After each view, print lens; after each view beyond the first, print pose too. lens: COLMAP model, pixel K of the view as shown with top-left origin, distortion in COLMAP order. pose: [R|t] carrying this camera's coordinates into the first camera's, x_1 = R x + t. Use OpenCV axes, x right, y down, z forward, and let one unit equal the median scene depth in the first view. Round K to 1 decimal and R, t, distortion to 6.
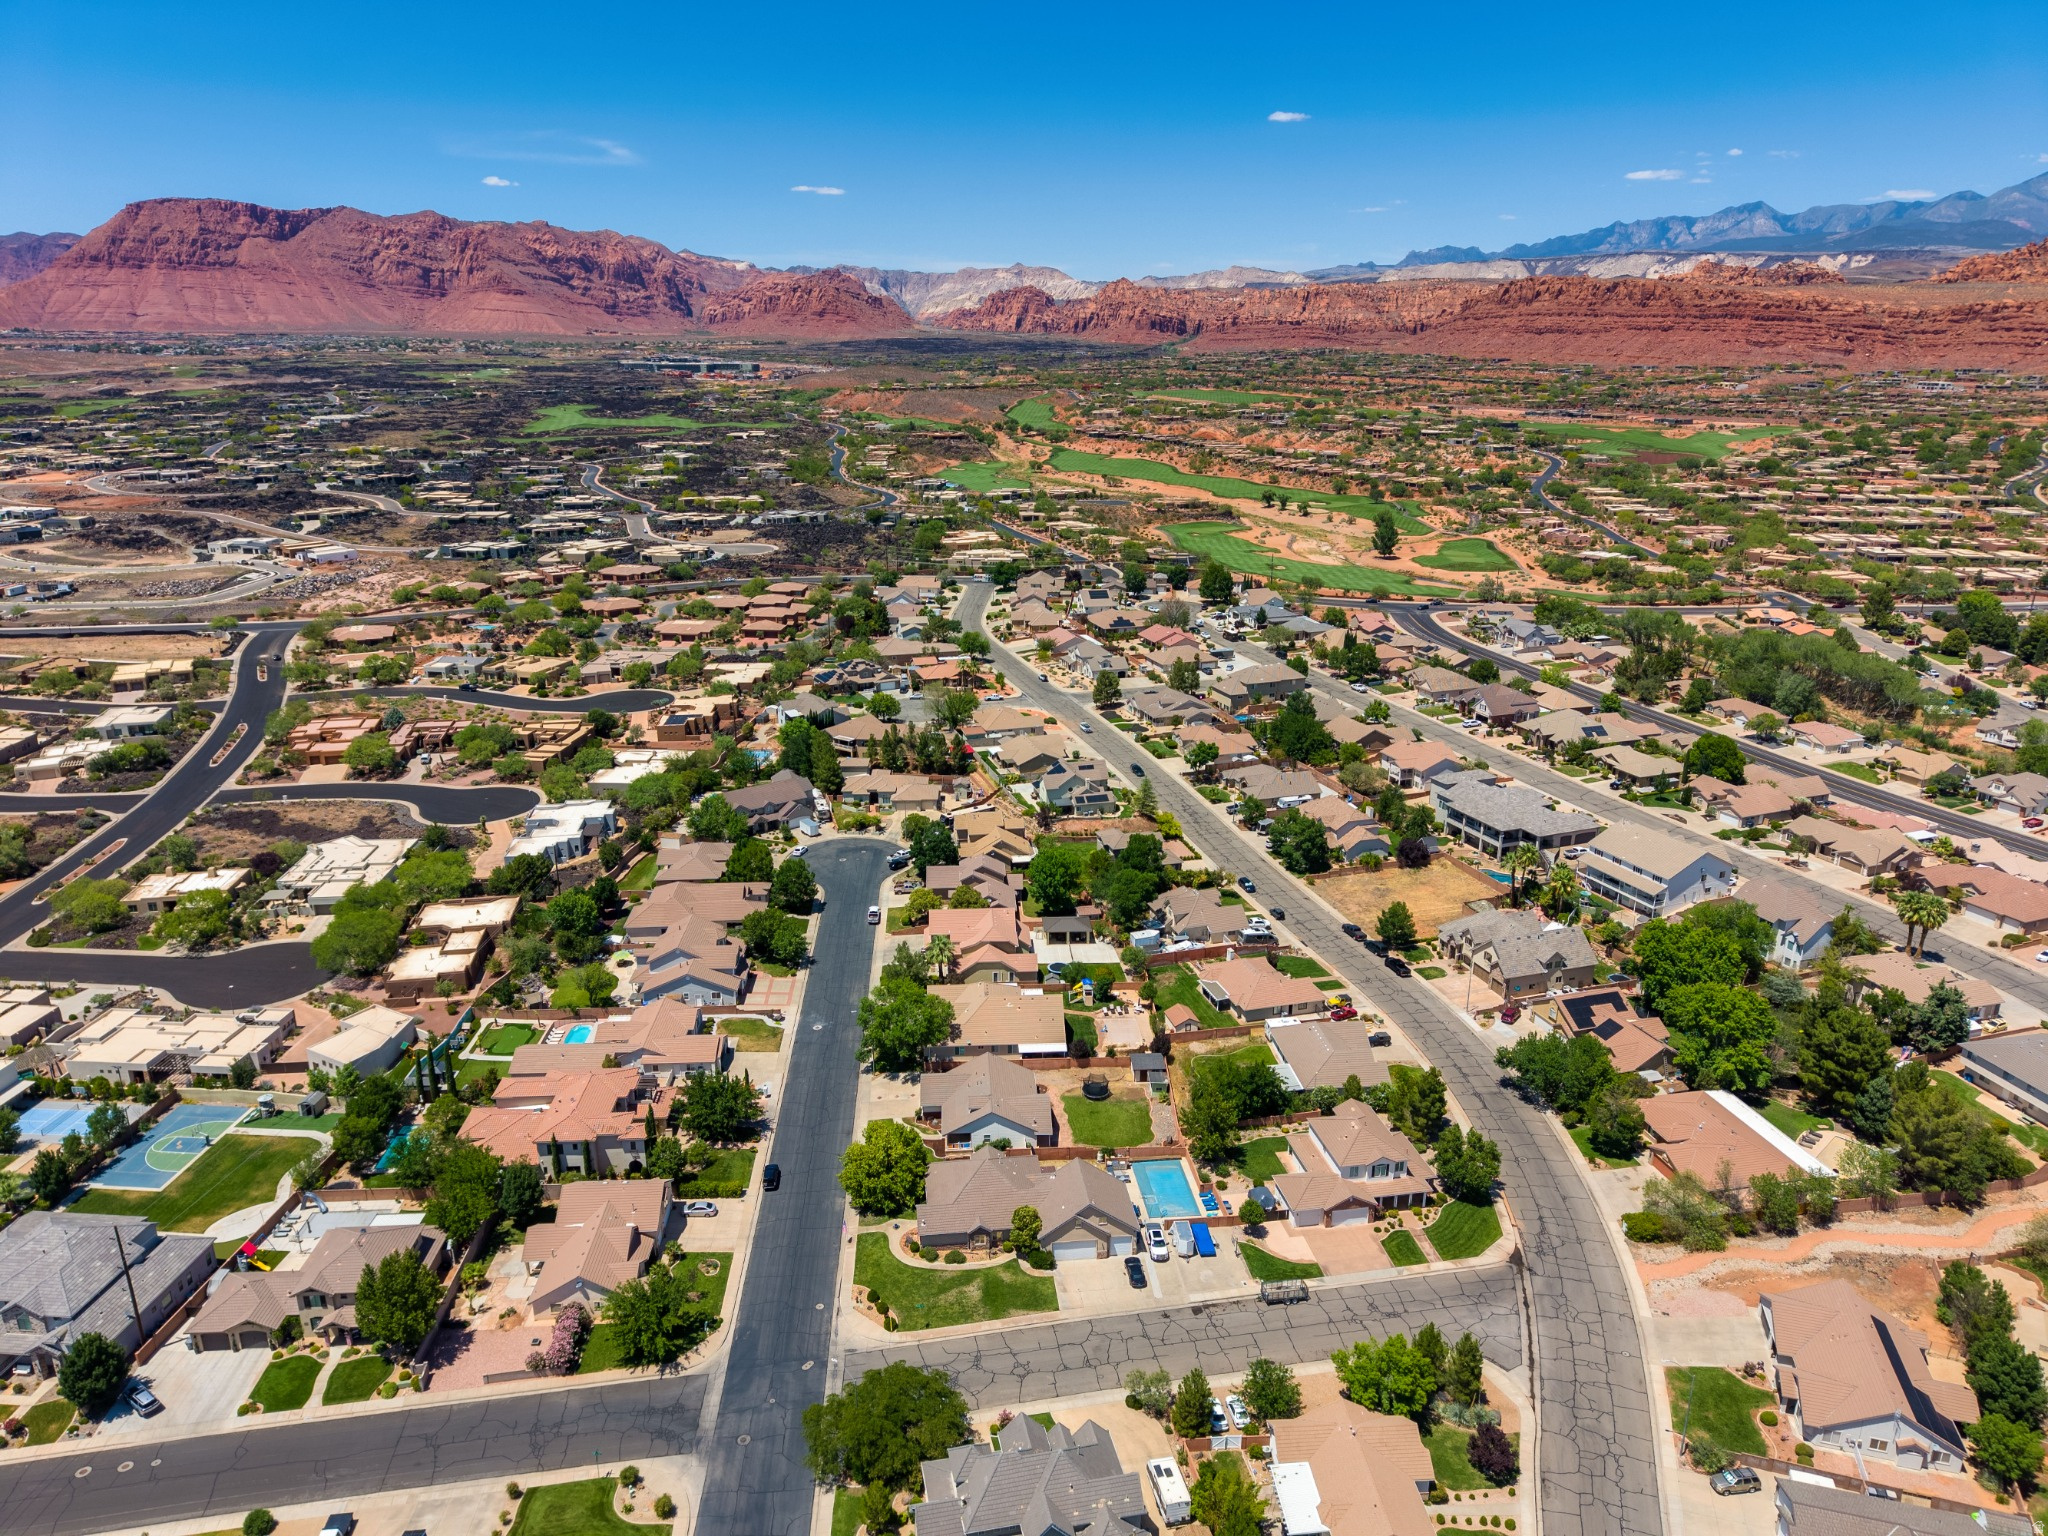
lens RADIAL K [[1362.0, 0, 1022.8], [0, 1362.0, 772.8], [0, 0, 1]] dist [0.049155, -0.053162]
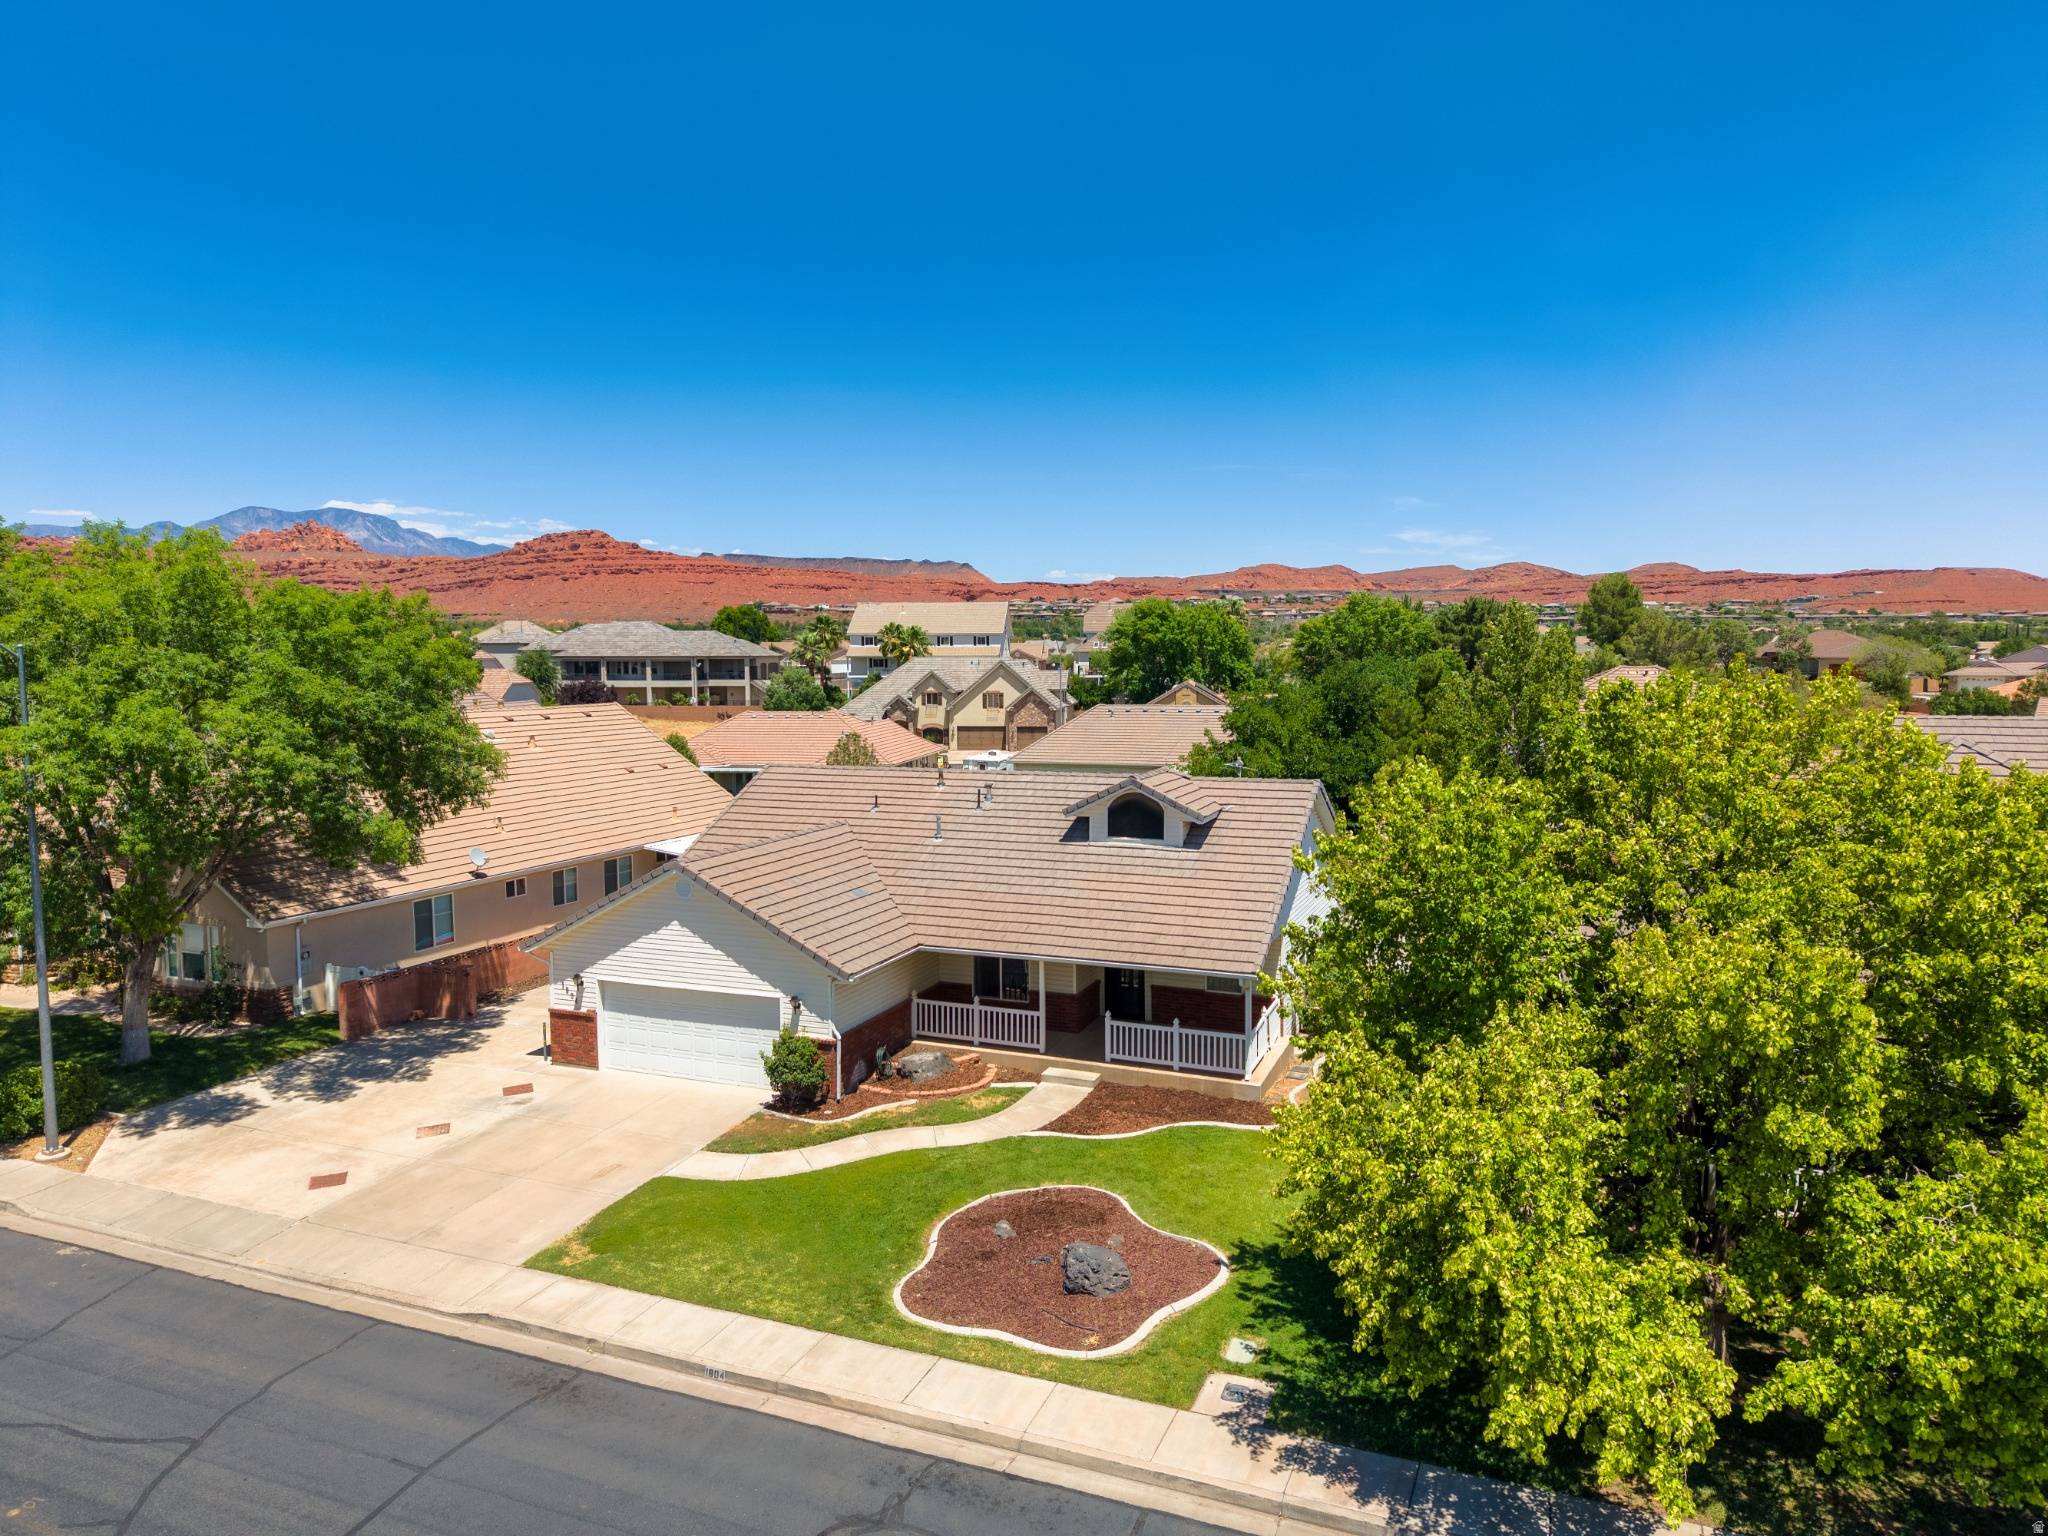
lens RADIAL K [[1367.2, 0, 1028.0], [0, 1367.2, 803.4], [0, 0, 1]] dist [0.003602, -0.002484]
pose [[0.432690, -0.102744, 0.895669, -0.116039], [0.280297, 0.959579, -0.025334, 0.140299], [-0.856862, 0.262015, 0.443999, 0.545617]]
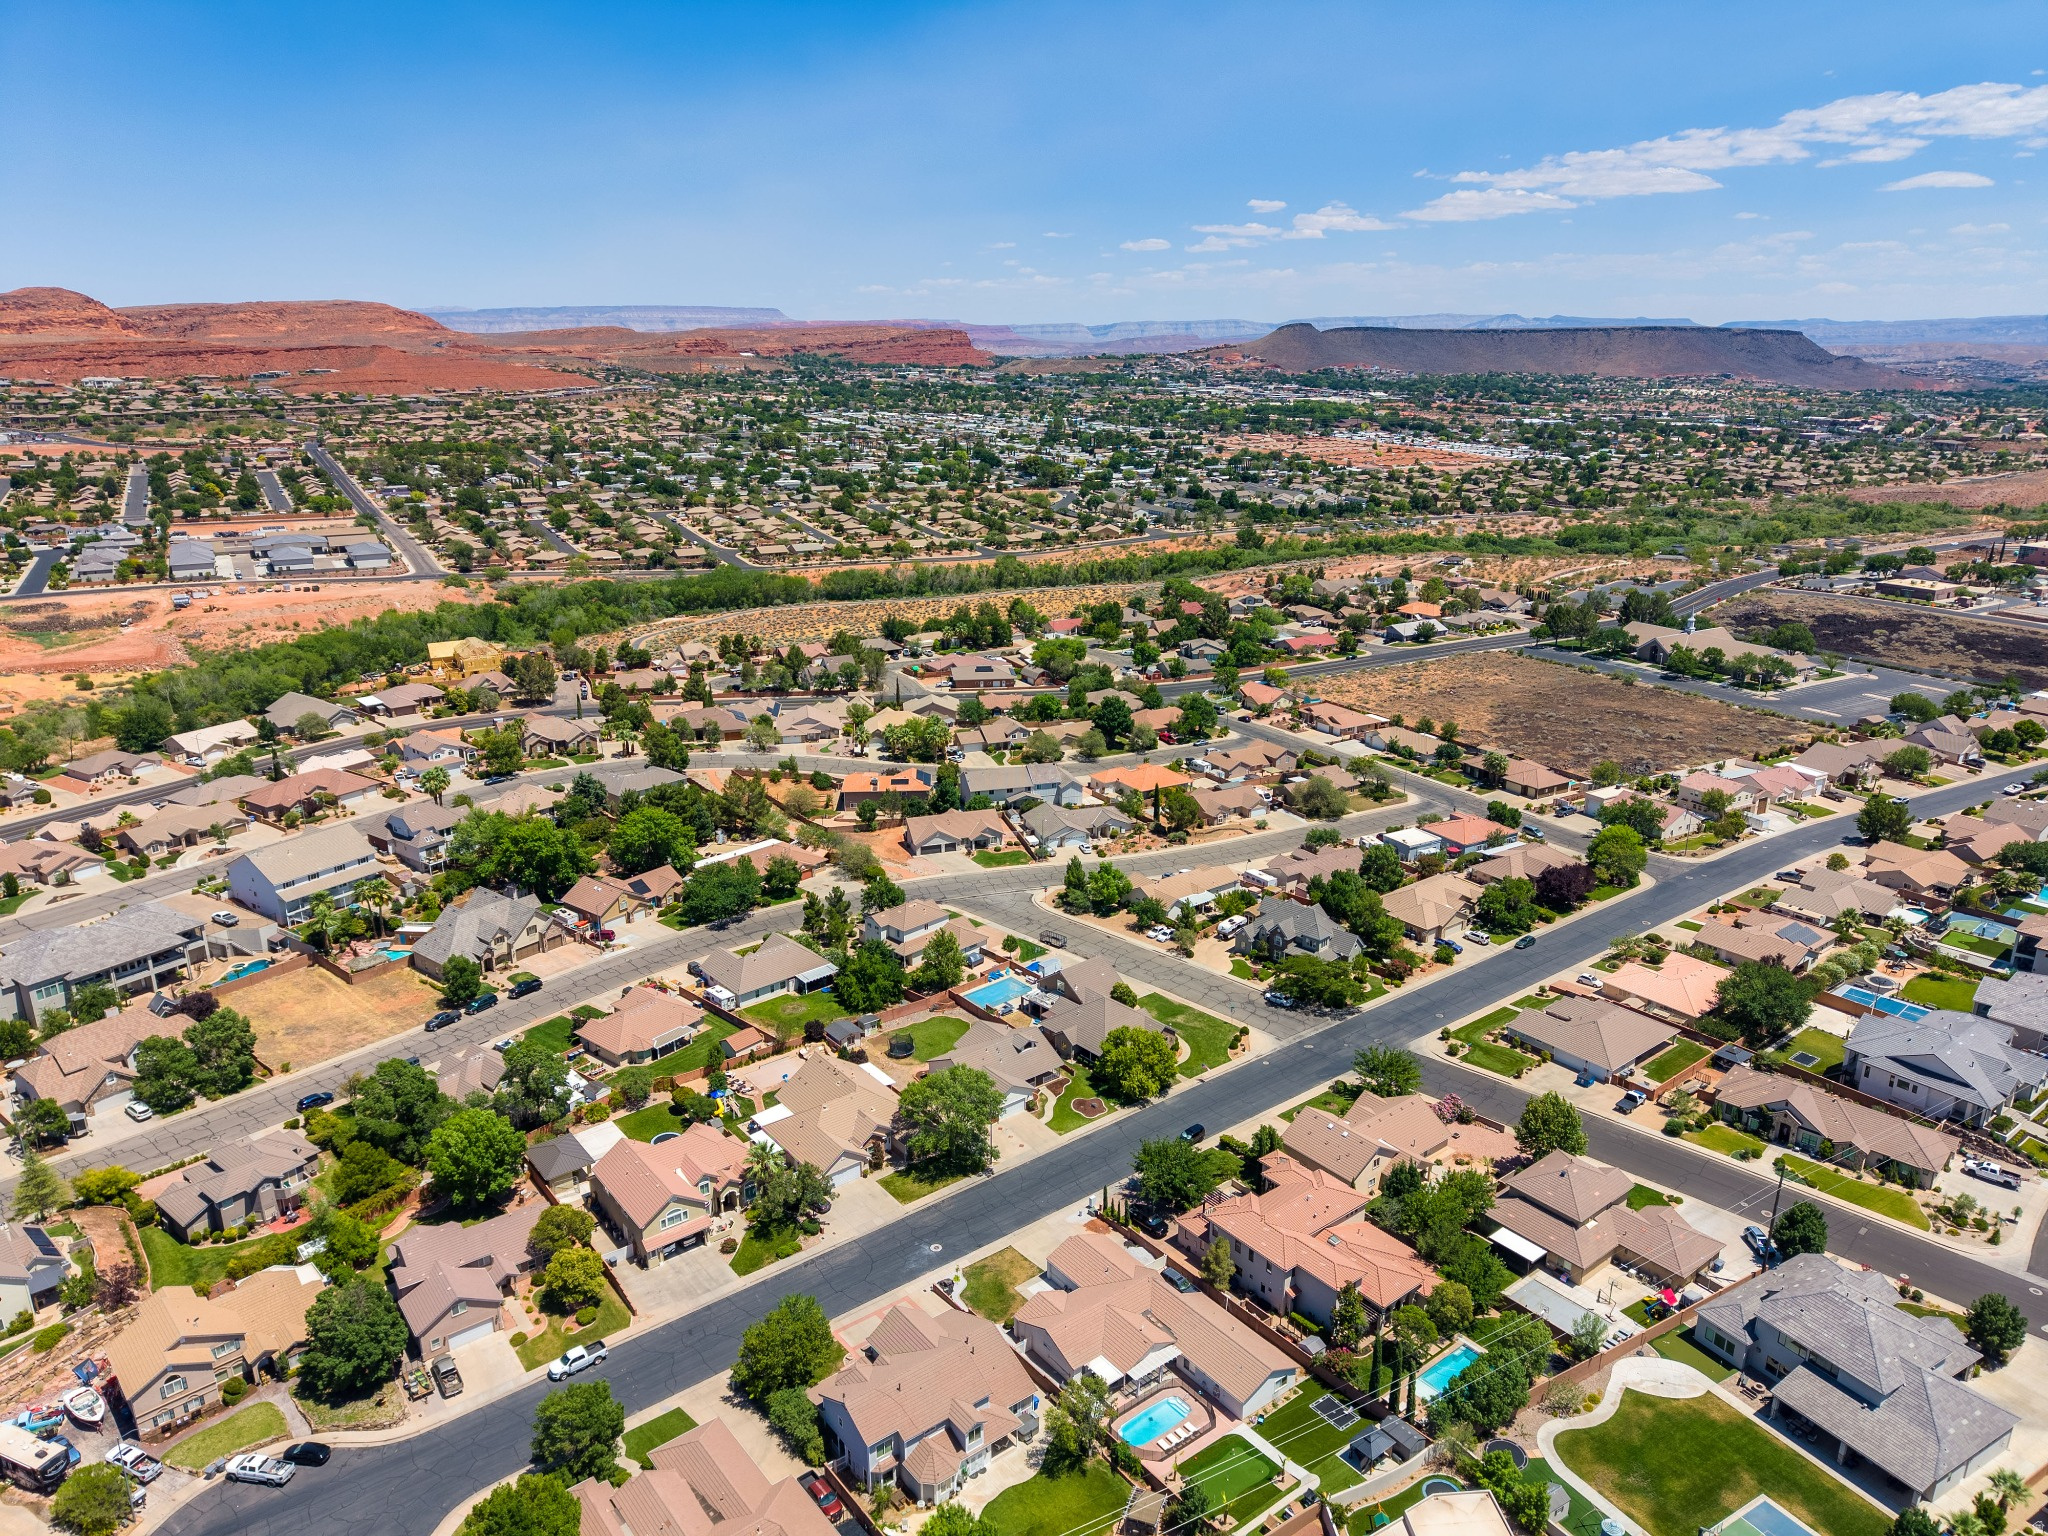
lens RADIAL K [[1352.7, 0, 1024.0], [0, 1352.7, 768.0], [0, 0, 1]] dist [0.061756, -0.052355]
pose [[-0.569473, -0.247114, 0.783986, -0.483584], [0.249963, 0.856519, 0.451545, -0.254720], [-0.783083, 0.453110, -0.425996, 0.795108]]
